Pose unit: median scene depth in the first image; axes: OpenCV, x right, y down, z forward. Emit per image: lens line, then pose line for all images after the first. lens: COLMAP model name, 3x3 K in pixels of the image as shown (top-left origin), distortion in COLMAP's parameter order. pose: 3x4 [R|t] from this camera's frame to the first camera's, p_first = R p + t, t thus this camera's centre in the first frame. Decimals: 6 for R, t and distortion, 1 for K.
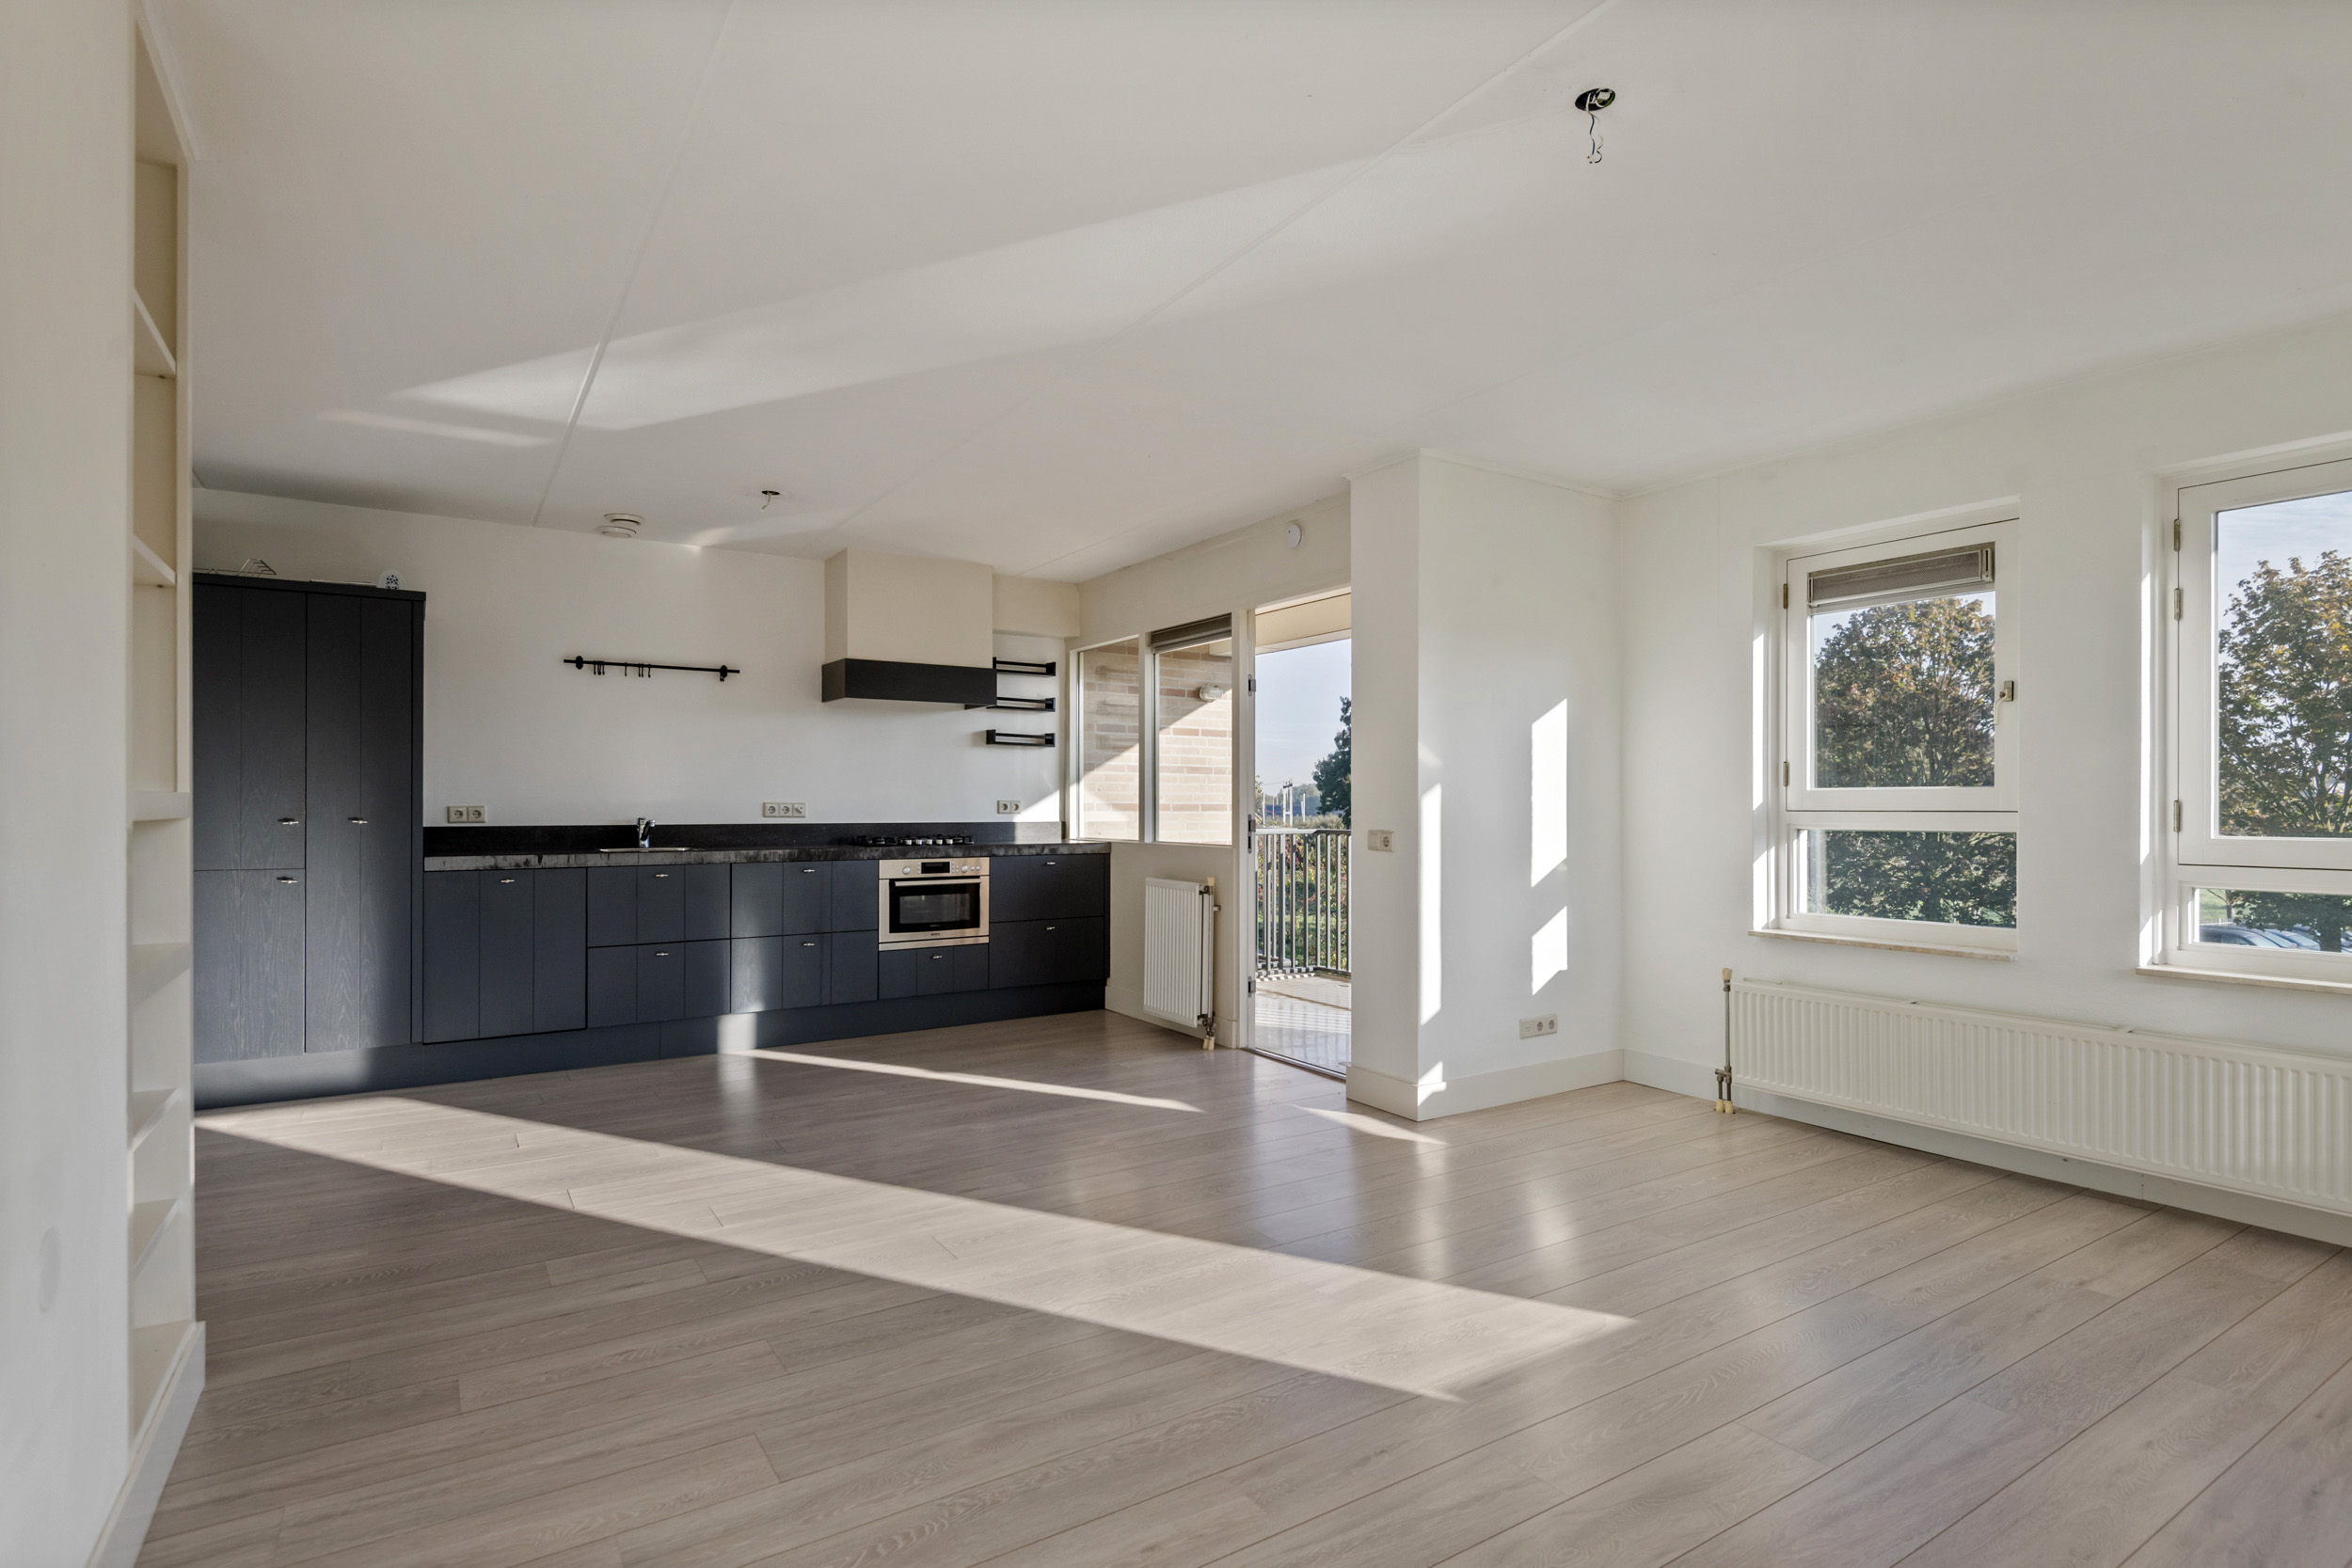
lens RADIAL K [[1200.1, 0, 1172.7], [0, 1200.1, 790.8], [0, 0, 1]] dist [0.003925, -0.000248]
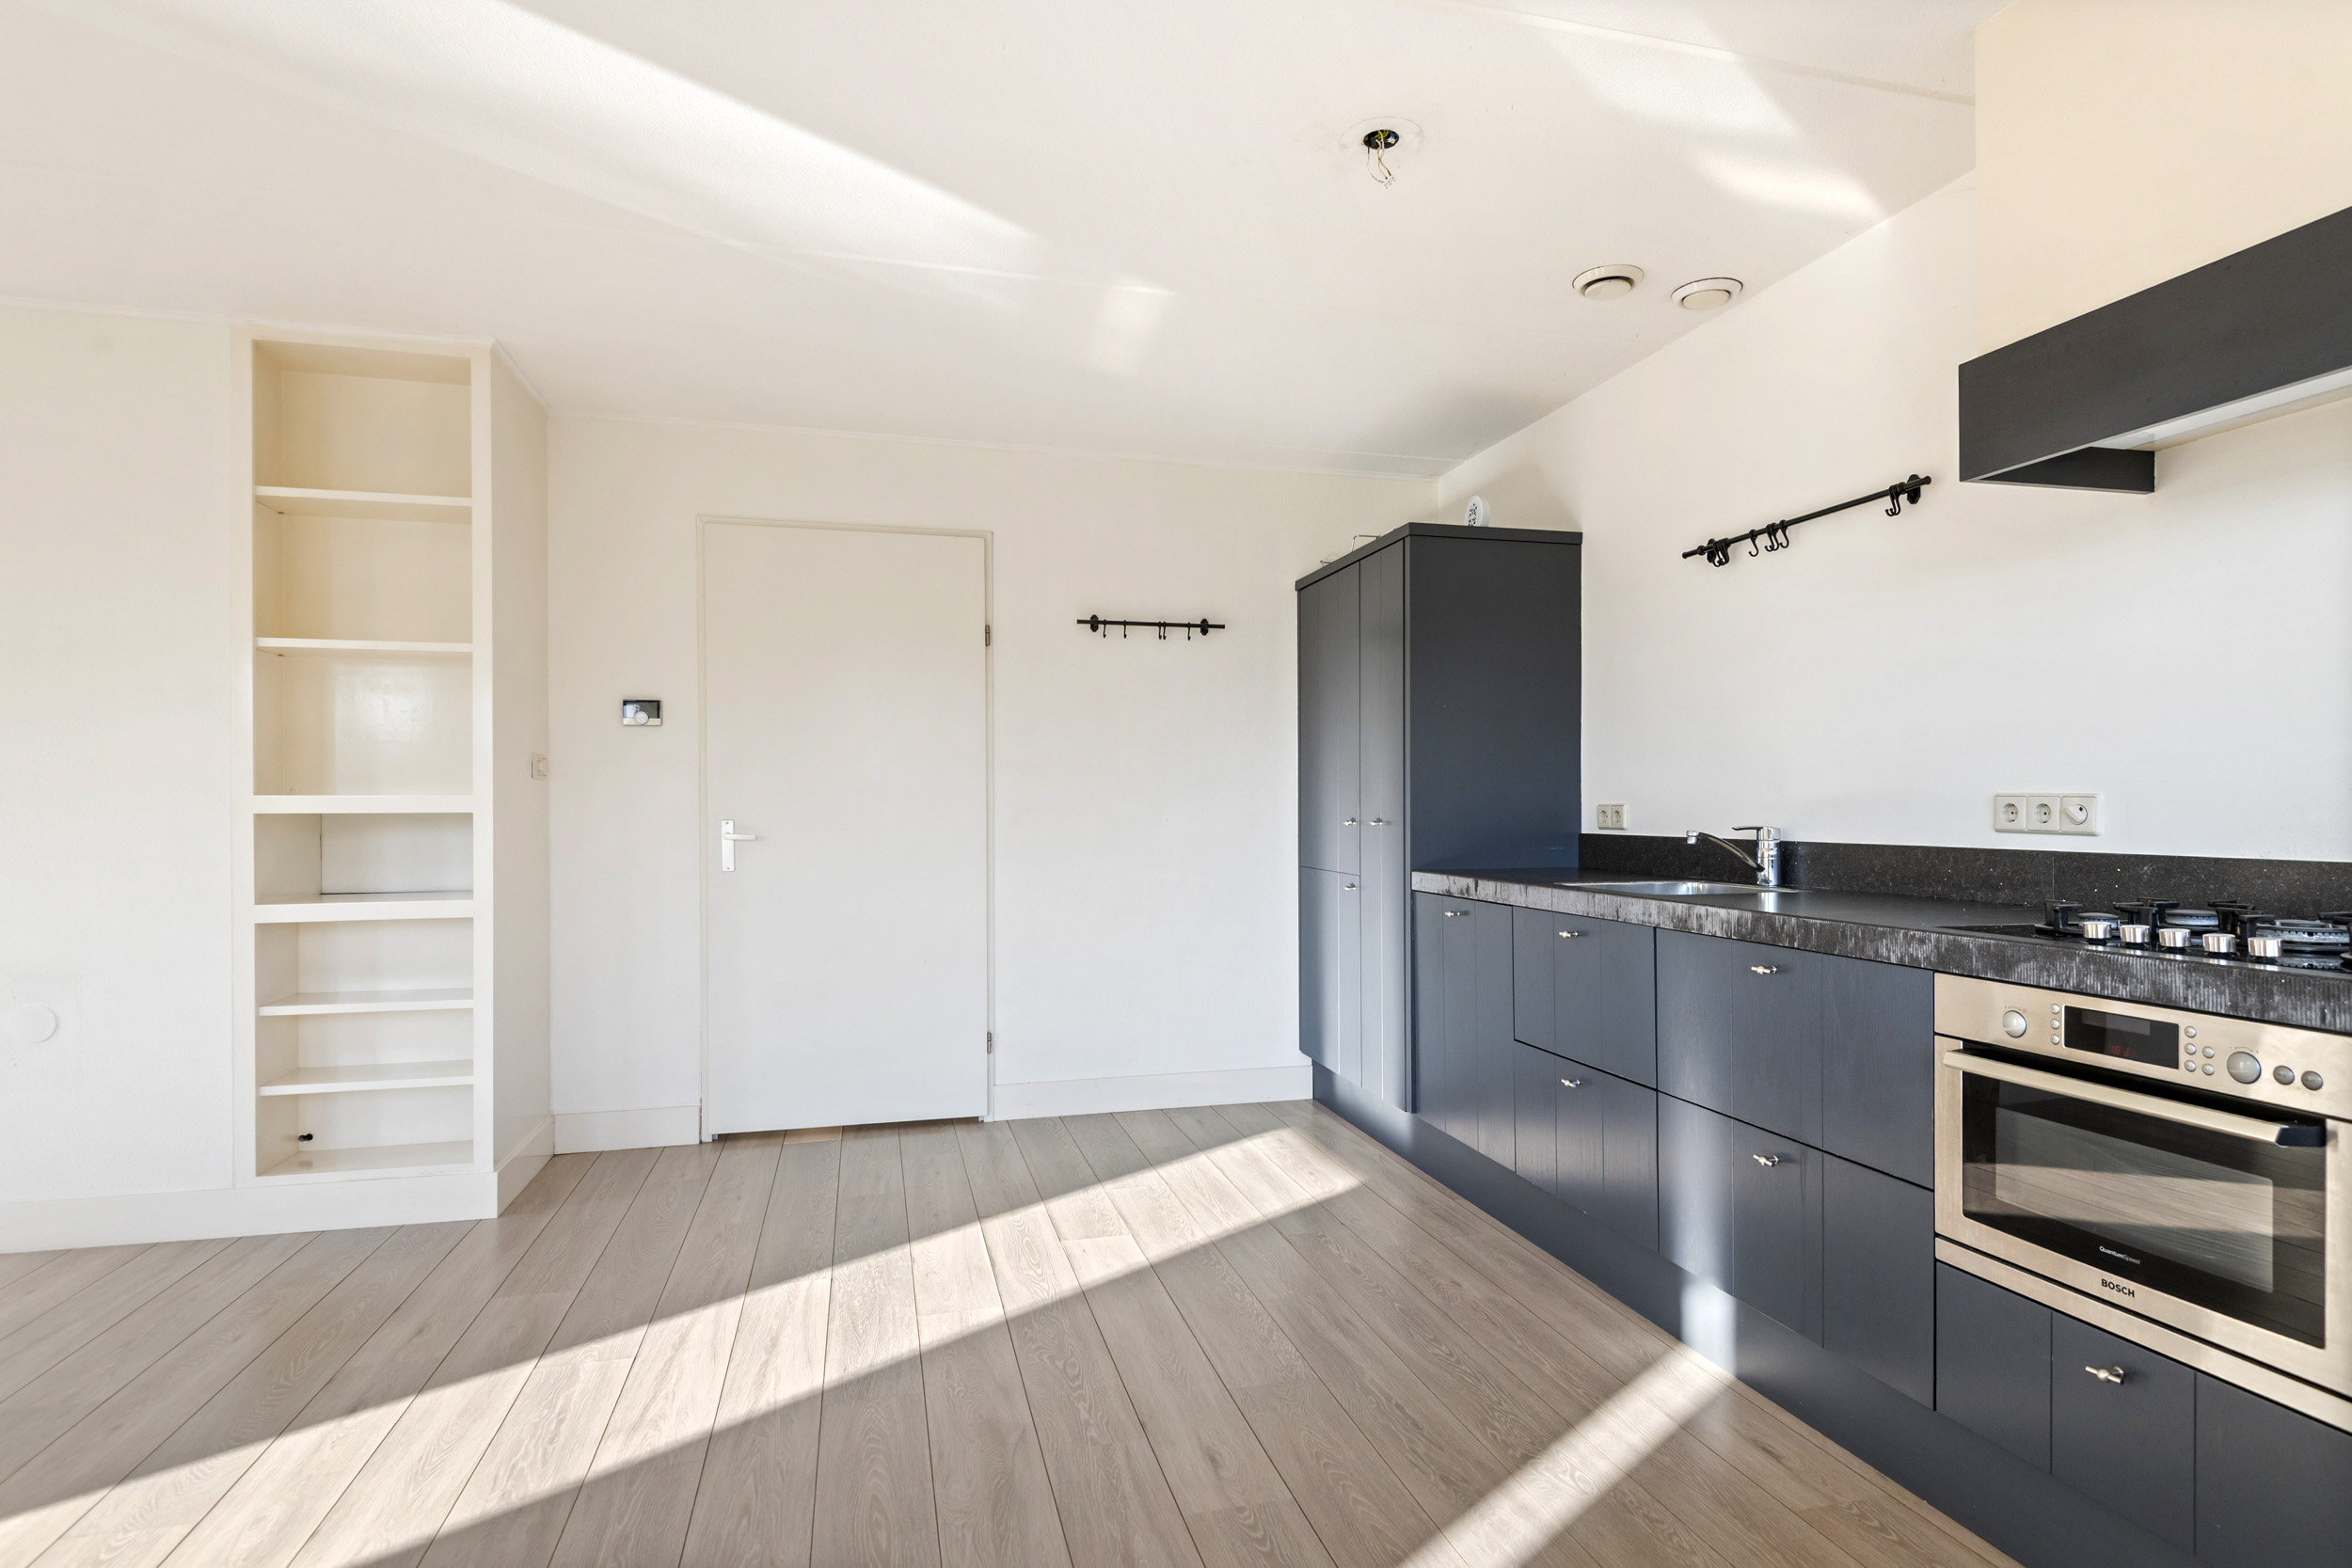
lens RADIAL K [[1200.1, 0, 1171.4], [0, 1200.1, 804.1], [0, 0, 1]] dist [0.003925, -0.000248]
pose [[-0.310784, -0.003592, -0.950474, 0.119368], [0.012479, 0.999891, -0.007860, 0.013380], [0.950399, -0.014304, -0.310705, 0.907633]]
